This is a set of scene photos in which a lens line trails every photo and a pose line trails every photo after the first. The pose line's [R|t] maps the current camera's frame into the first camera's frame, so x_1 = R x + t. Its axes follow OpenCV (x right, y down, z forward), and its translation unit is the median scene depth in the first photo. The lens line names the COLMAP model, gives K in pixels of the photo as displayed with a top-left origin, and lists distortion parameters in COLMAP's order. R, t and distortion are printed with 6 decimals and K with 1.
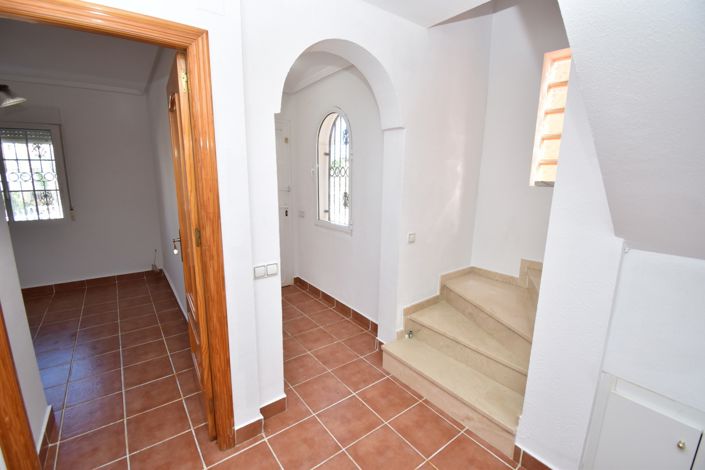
lens RADIAL K [[308.4, 0, 352.1], [0, 308.4, 235.0], [0, 0, 1]] dist [-0.004039, -0.007433]
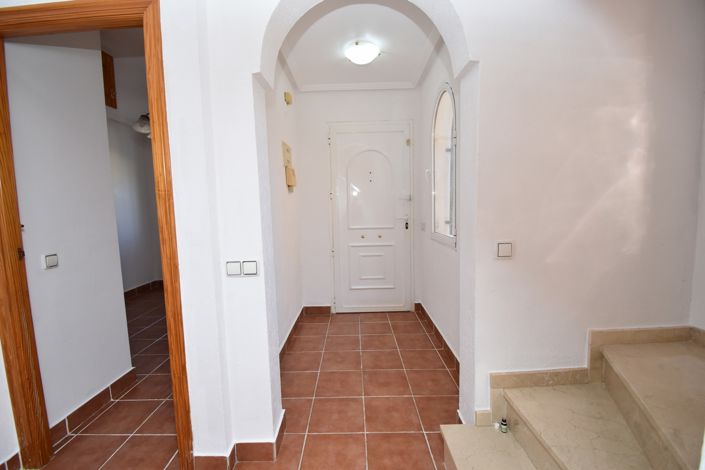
lens RADIAL K [[308.4, 0, 352.9], [0, 308.4, 234.2], [0, 0, 1]] dist [-0.004039, -0.007433]
pose [[0.797015, 0.023189, -0.603514, 0.298098], [-0.081582, 0.994238, -0.069538, 0.040593], [0.598424, 0.104659, 0.794315, 0.360990]]
